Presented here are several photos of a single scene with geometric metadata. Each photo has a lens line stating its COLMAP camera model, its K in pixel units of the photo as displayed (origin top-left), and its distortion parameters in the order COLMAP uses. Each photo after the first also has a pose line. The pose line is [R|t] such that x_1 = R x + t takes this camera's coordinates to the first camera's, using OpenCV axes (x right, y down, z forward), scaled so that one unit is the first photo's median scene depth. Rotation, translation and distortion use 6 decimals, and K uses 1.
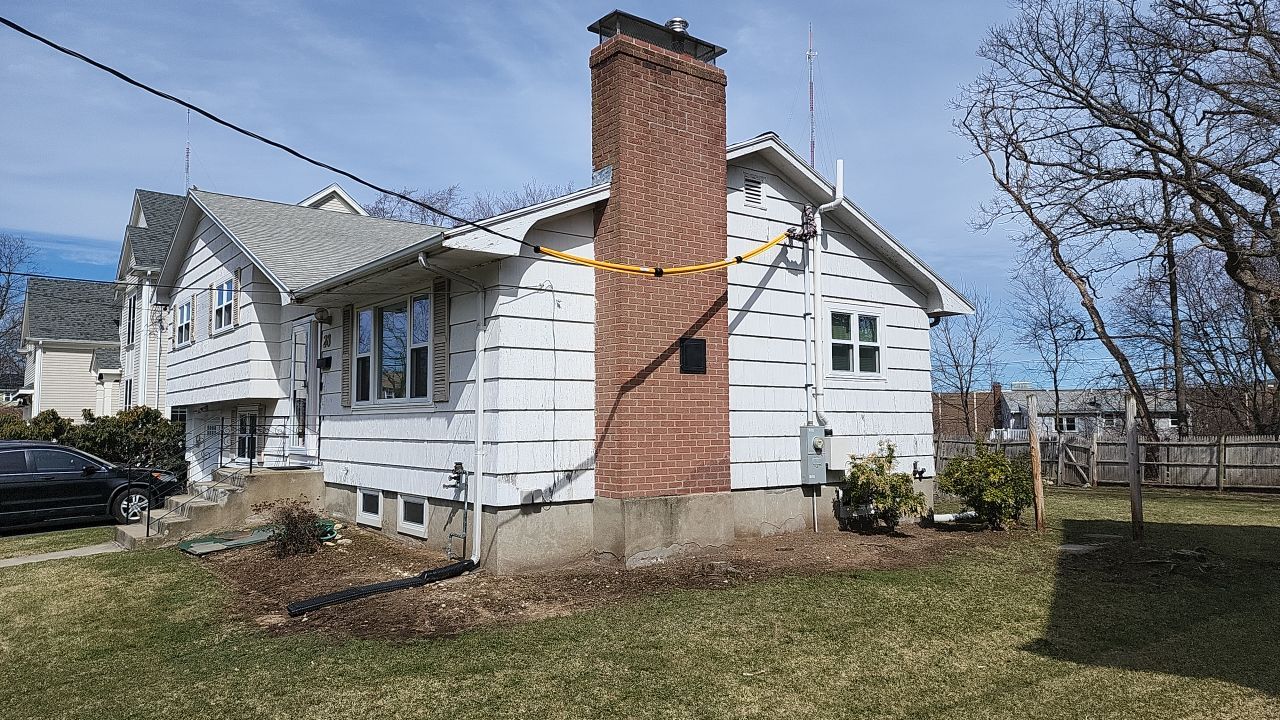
lens RADIAL K [[858.4, 0, 627.8], [0, 858.4, 348.8], [0, 0, 1]] dist [0.097226, -0.081714]
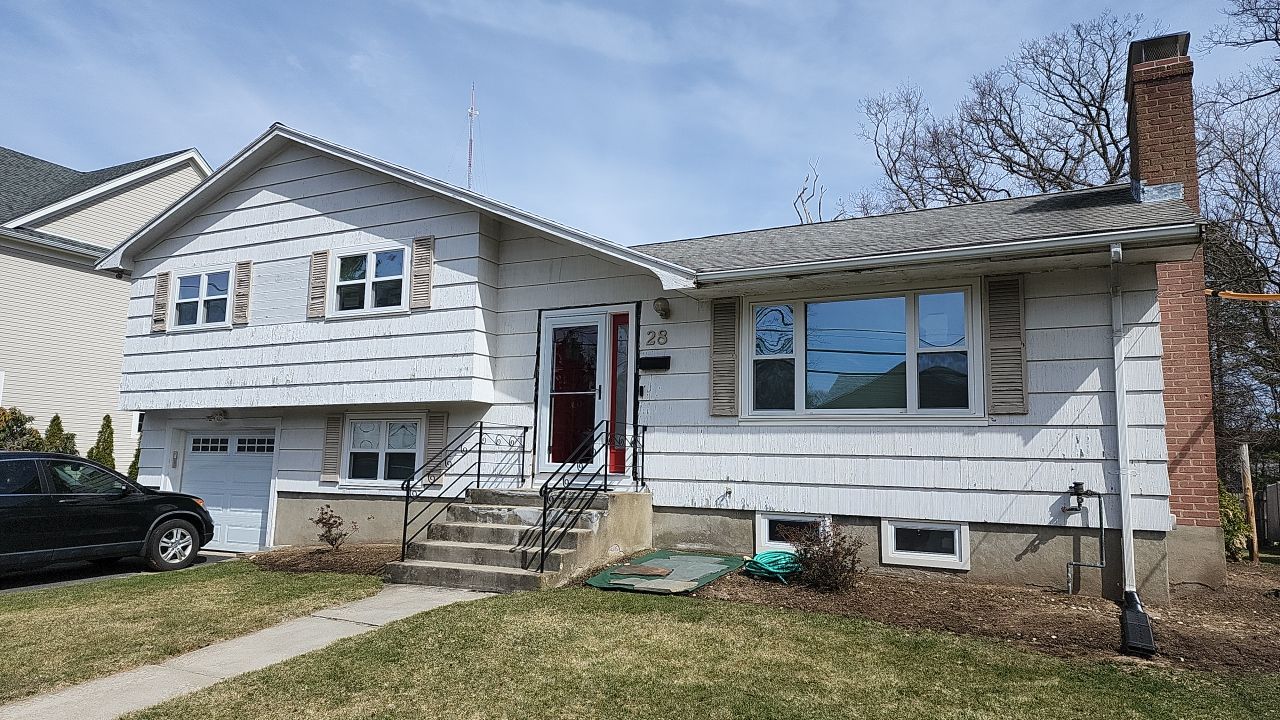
lens RADIAL K [[858.4, 0, 630.5], [0, 858.4, 357.7], [0, 0, 1]] dist [0.097226, -0.081714]
pose [[0.907675, 0.088058, 0.410332, -0.881664], [-0.067385, 0.995633, -0.064607, 0.081829], [-0.414229, 0.030992, 0.909645, 0.321252]]
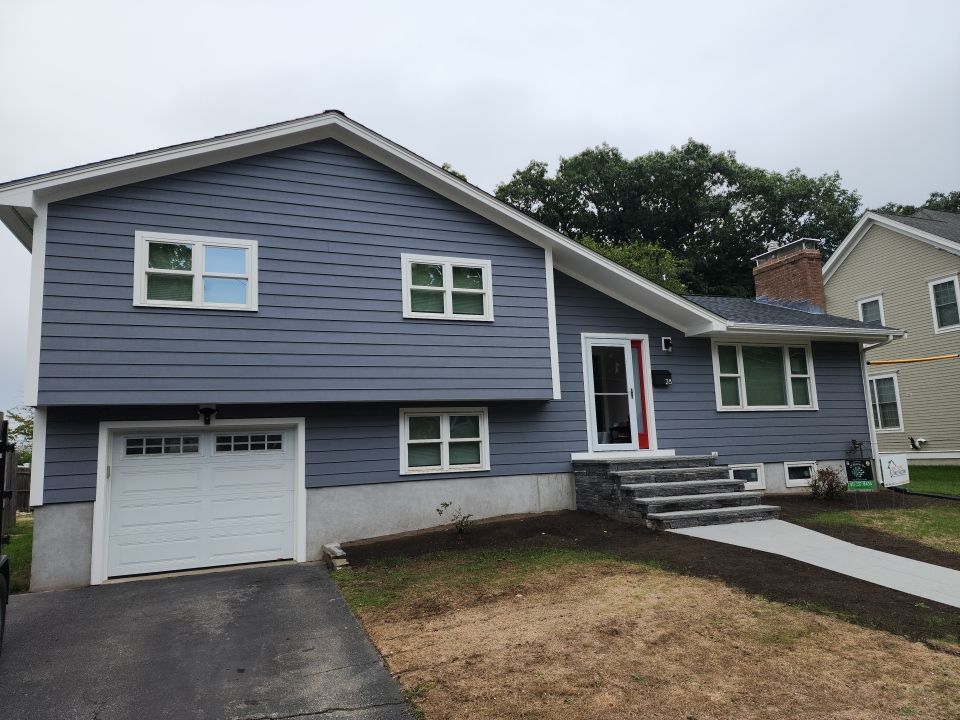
lens RADIAL K [[639.4, 0, 479.4], [0, 639.4, 363.3], [0, 0, 1]] dist [0.089847, -0.072894]
pose [[0.270150, 0.129931, 0.954011, -1.652519], [-0.041781, 0.991501, -0.123206, 0.157578], [-0.961911, -0.006575, 0.273283, 1.247982]]
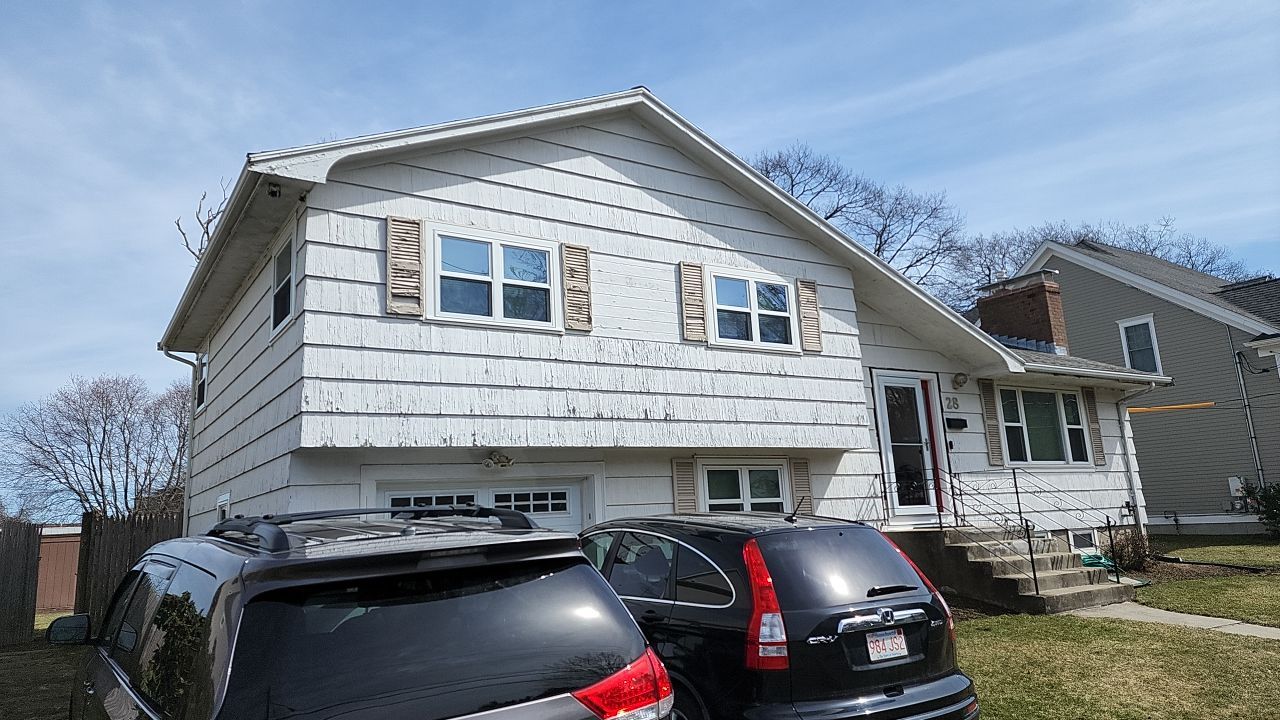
lens RADIAL K [[858.4, 0, 635.2], [0, 858.4, 343.0], [0, 0, 1]] dist [0.097226, -0.081714]
pose [[0.060991, 0.212176, 0.975326, -1.786739], [-0.028449, 0.977118, -0.210787, 0.194605], [-0.997733, -0.014891, 0.065632, 1.646608]]
